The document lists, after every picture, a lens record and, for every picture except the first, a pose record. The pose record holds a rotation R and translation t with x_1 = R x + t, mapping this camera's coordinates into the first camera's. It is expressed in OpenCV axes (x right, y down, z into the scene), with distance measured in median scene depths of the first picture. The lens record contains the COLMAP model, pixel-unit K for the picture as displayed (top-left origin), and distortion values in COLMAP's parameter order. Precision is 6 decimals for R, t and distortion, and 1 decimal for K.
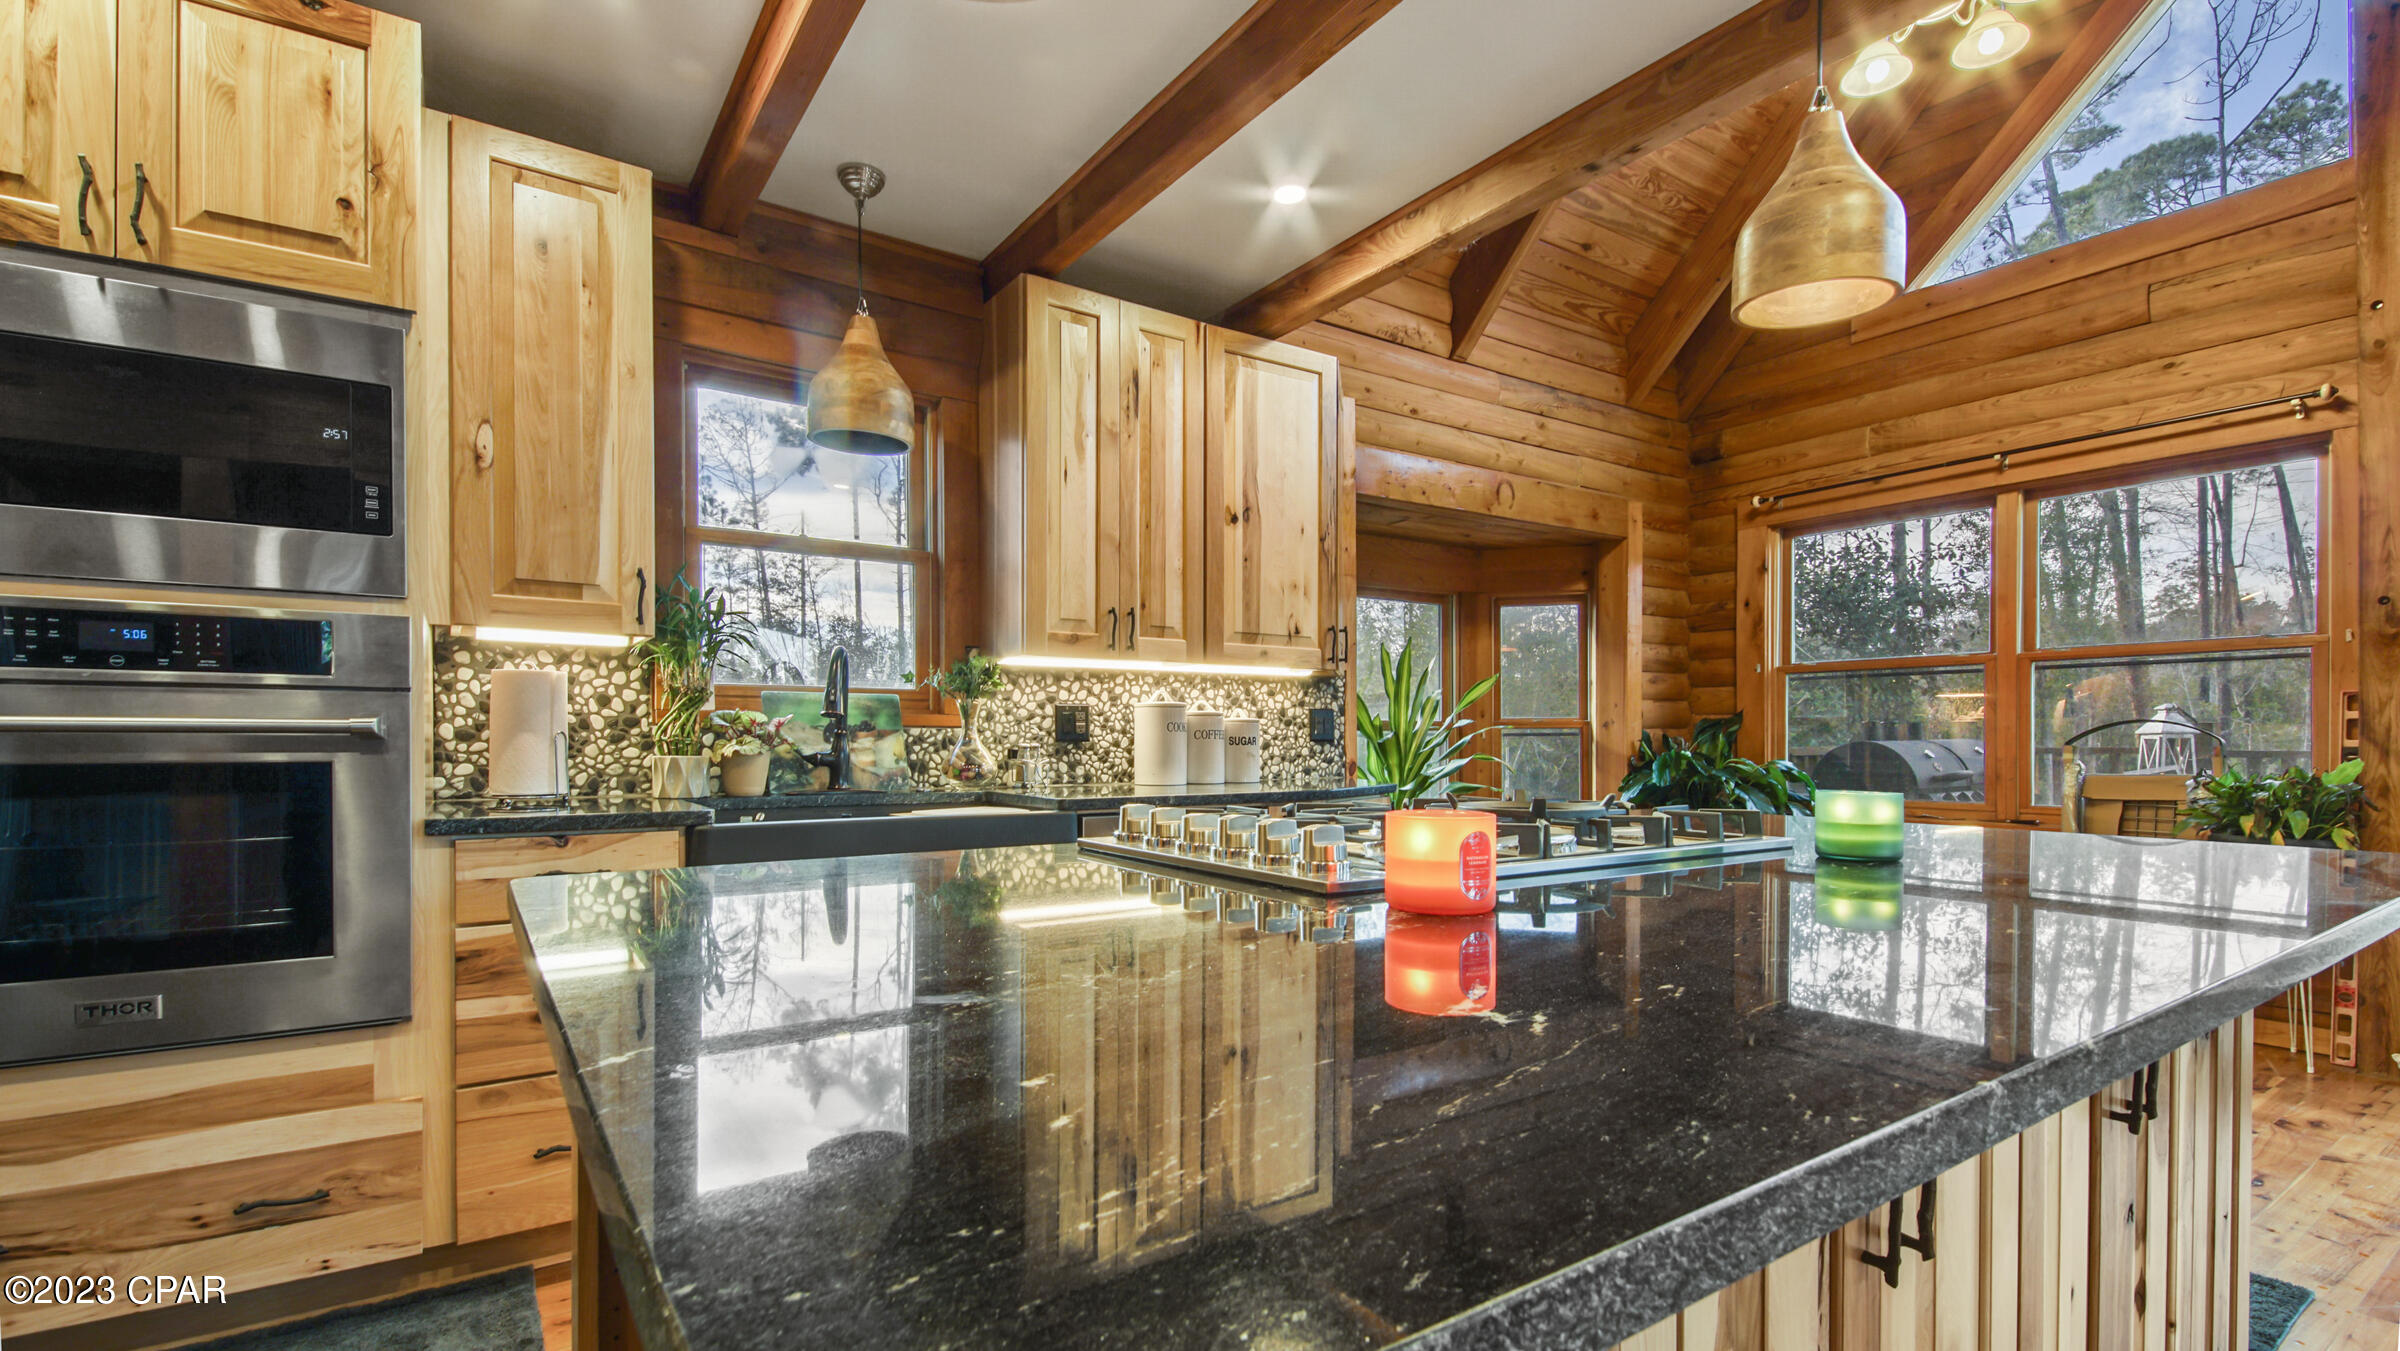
lens RADIAL K [[1074.5, 0, 1200.0], [0, 1074.5, 743.6], [0, 0, 1]] dist [0.033995, -0.012576]
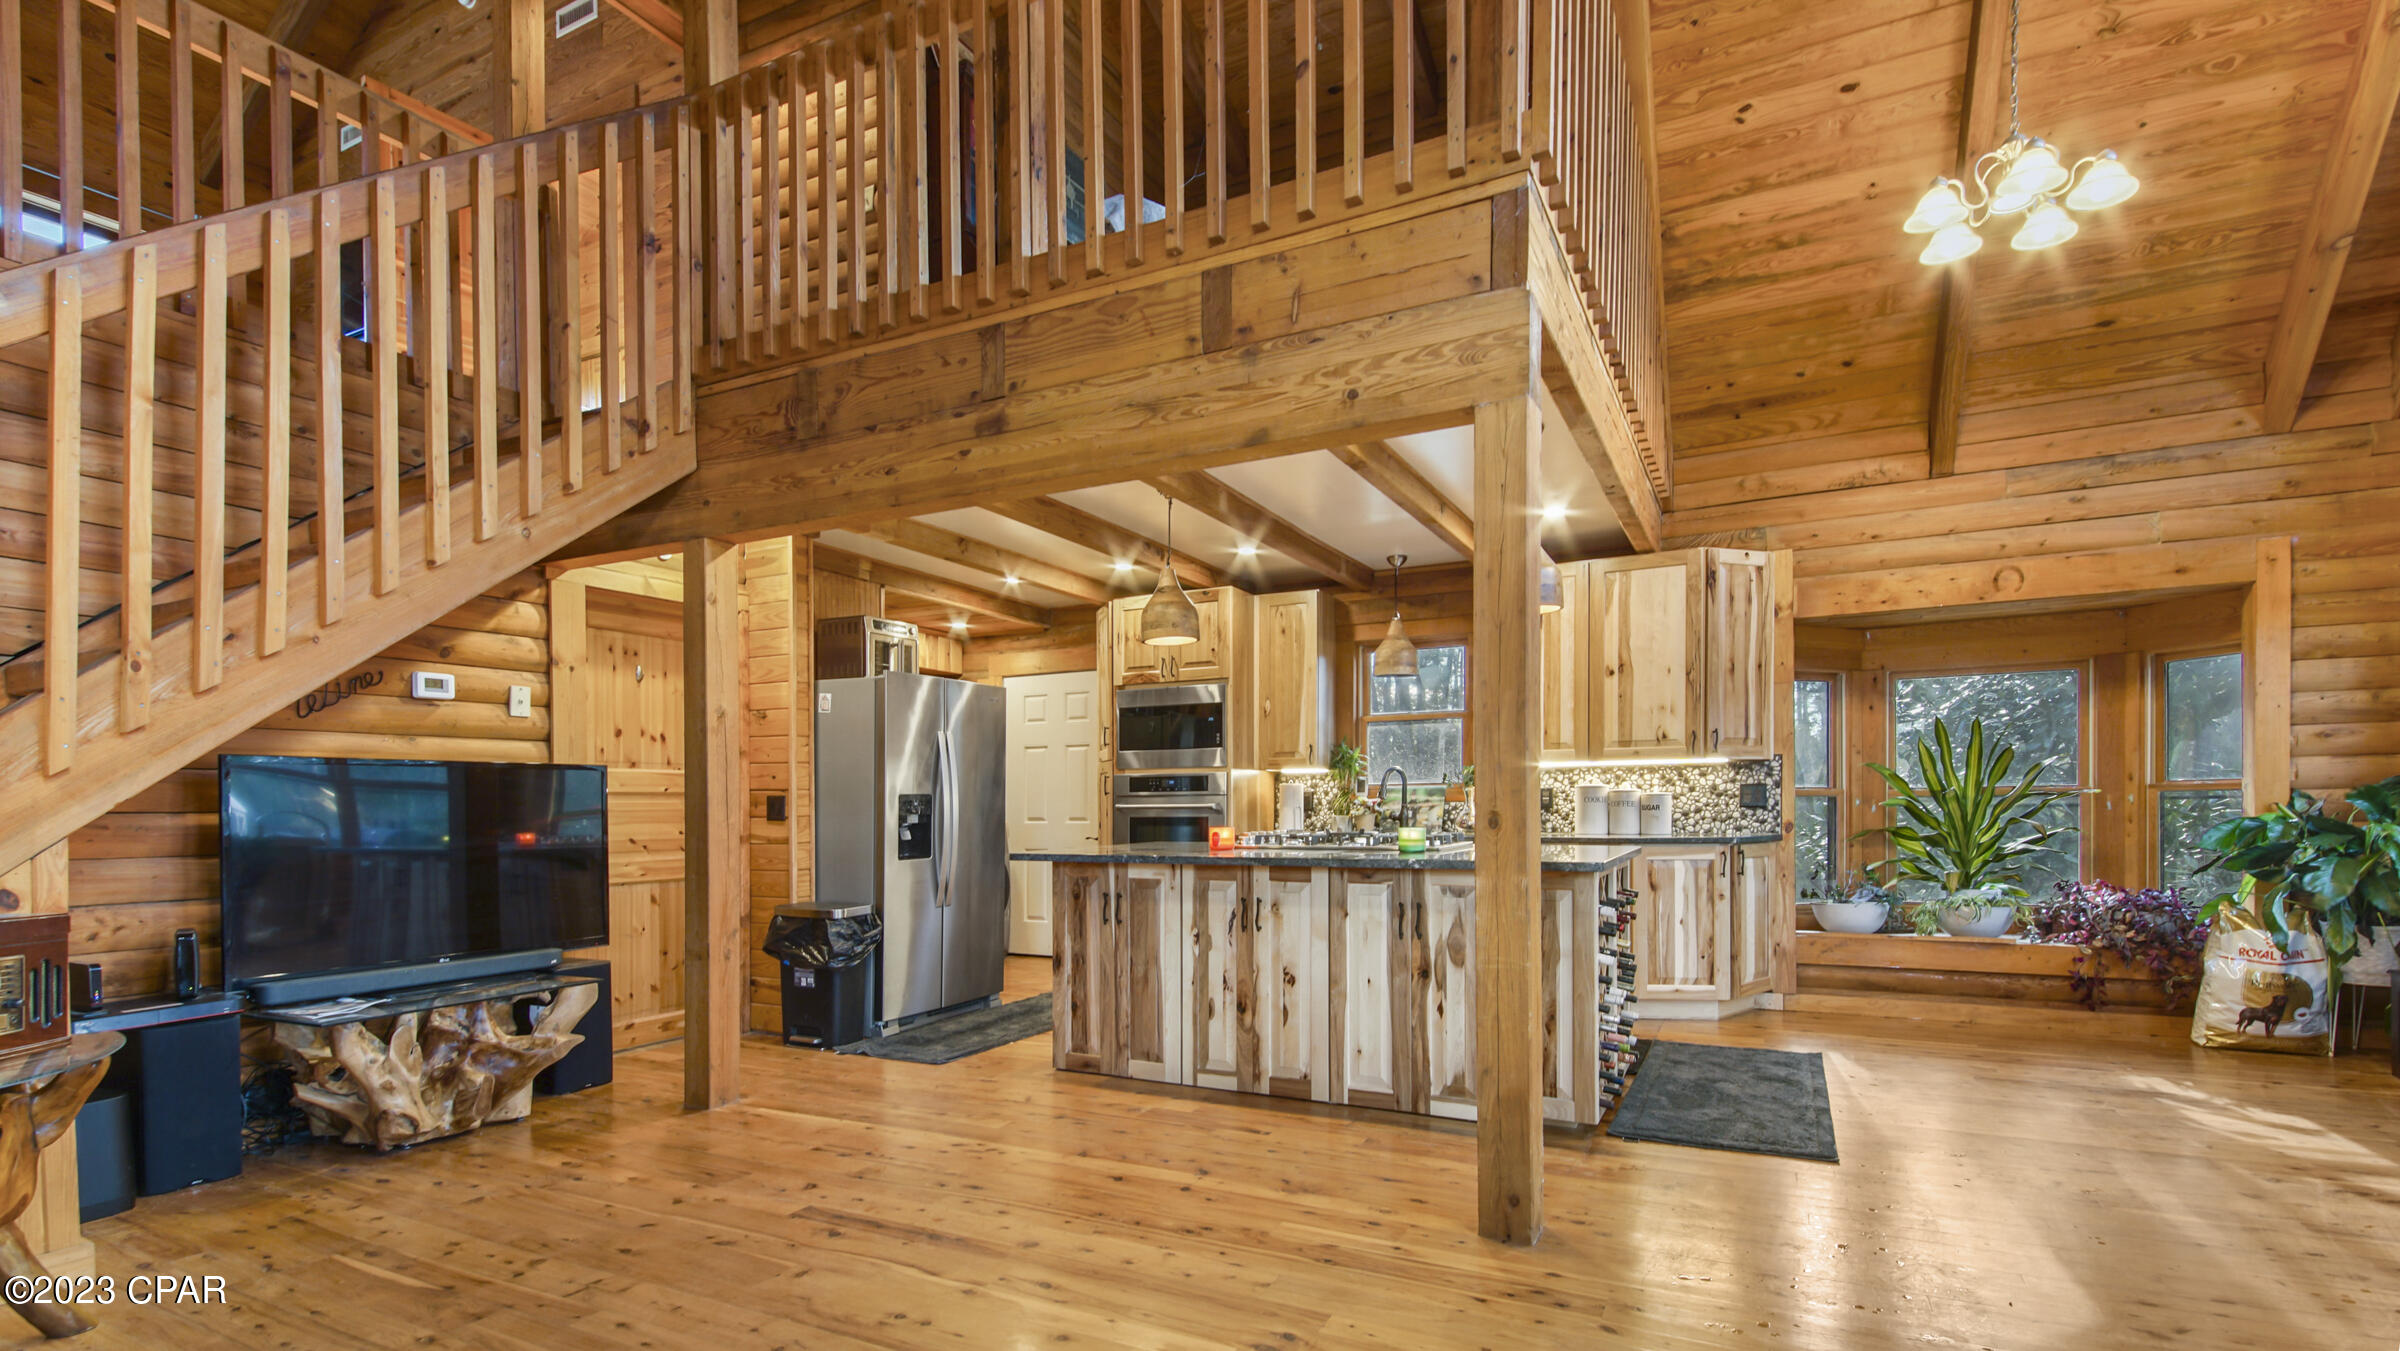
lens RADIAL K [[1101.1, 0, 1227.2], [0, 1101.1, 794.3], [0, 0, 1]] dist [0.041152, -0.023429]
pose [[0.483509, -0.014340, -0.875222, 1.183035], [0.006572, 0.999897, -0.012752, -0.005503], [0.875315, 0.000414, 0.483553, -0.318630]]
